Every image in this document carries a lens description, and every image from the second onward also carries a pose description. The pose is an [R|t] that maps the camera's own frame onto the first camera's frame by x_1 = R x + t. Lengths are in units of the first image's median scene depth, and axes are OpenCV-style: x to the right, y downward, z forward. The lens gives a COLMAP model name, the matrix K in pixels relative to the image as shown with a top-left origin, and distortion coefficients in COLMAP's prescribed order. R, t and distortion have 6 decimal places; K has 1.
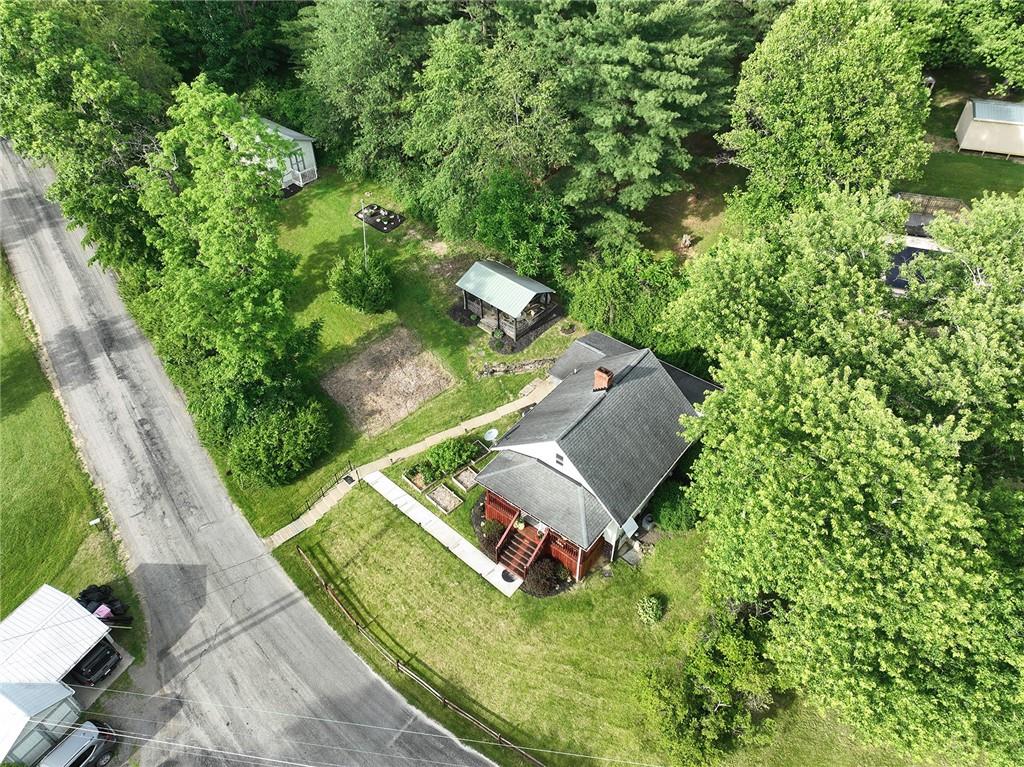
lens RADIAL K [[718.9, 0, 512.0], [0, 718.9, 383.5], [0, 0, 1]] dist [0.007459, 0.008928]
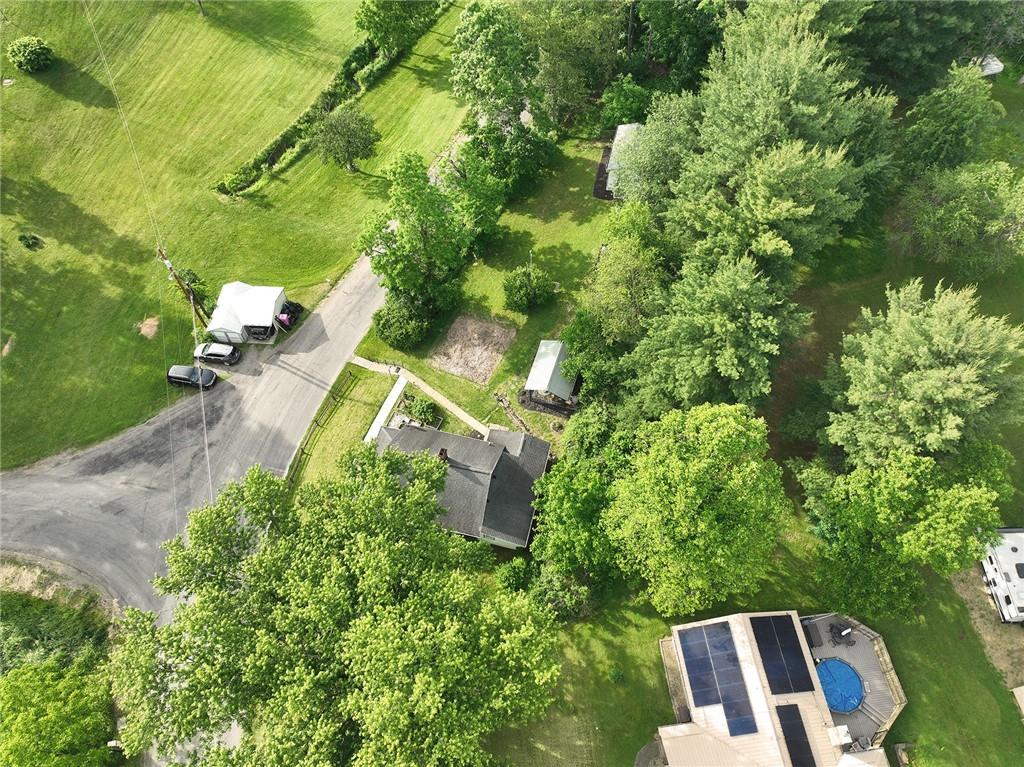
lens RADIAL K [[718.9, 0, 512.0], [0, 718.9, 383.5], [0, 0, 1]] dist [0.007459, 0.008928]
pose [[0.416631, 0.774594, -0.475838, 0.772719], [-0.617462, 0.625286, 0.477240, -0.889994], [0.667203, 0.094979, 0.738796, -0.042682]]
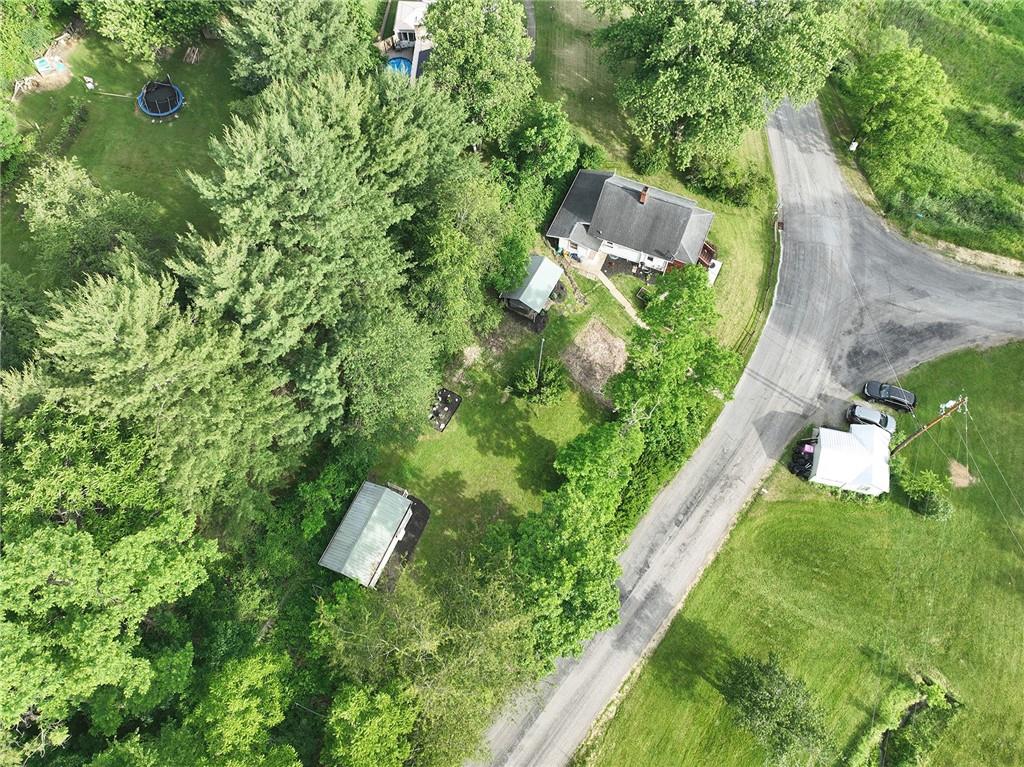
lens RADIAL K [[718.9, 0, 512.0], [0, 718.9, 383.5], [0, 0, 1]] dist [0.007459, 0.008928]
pose [[-0.261327, -0.861271, 0.435799, -0.980194], [0.646464, 0.179108, 0.741623, -1.465797], [-0.716793, 0.475535, 0.509975, 0.517616]]
